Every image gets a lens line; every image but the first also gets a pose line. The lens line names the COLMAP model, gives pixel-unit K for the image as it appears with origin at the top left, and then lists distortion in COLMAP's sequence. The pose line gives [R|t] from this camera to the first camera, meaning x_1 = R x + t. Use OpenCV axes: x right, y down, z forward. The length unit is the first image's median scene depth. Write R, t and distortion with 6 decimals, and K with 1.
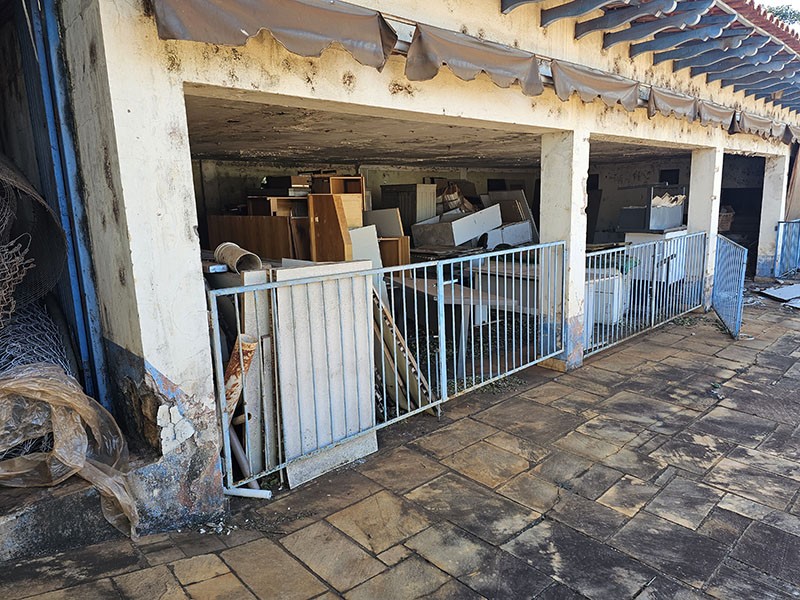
lens RADIAL K [[543.4, 0, 402.7], [0, 543.4, 292.9], [0, 0, 1]] dist [0.068943, -0.064042]
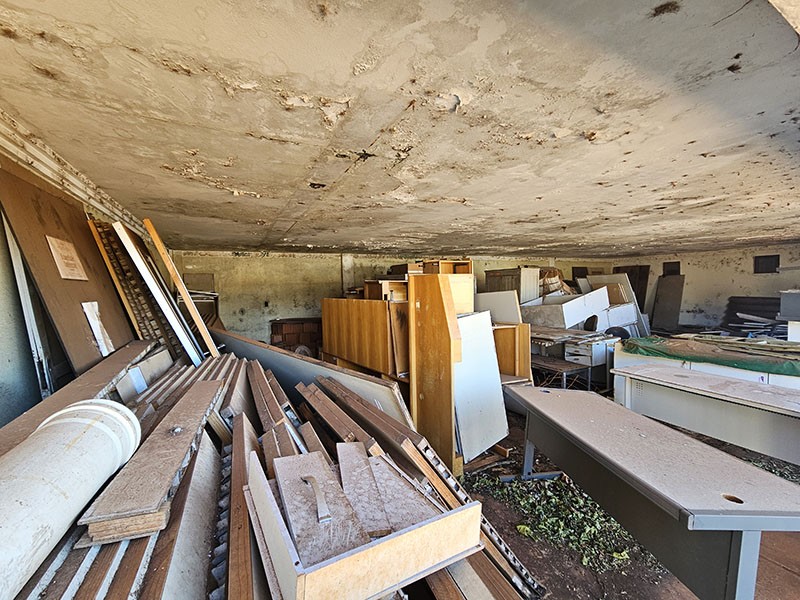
lens RADIAL K [[327.6, 0, 400.7], [0, 327.6, 303.7], [0, 0, 1]] dist [-0.009187, 0.003843]
pose [[0.965378, 0.011434, -0.260605, -0.035899], [-0.040705, 0.993404, -0.107201, -0.054128], [0.257660, 0.114097, 0.959475, 0.340991]]
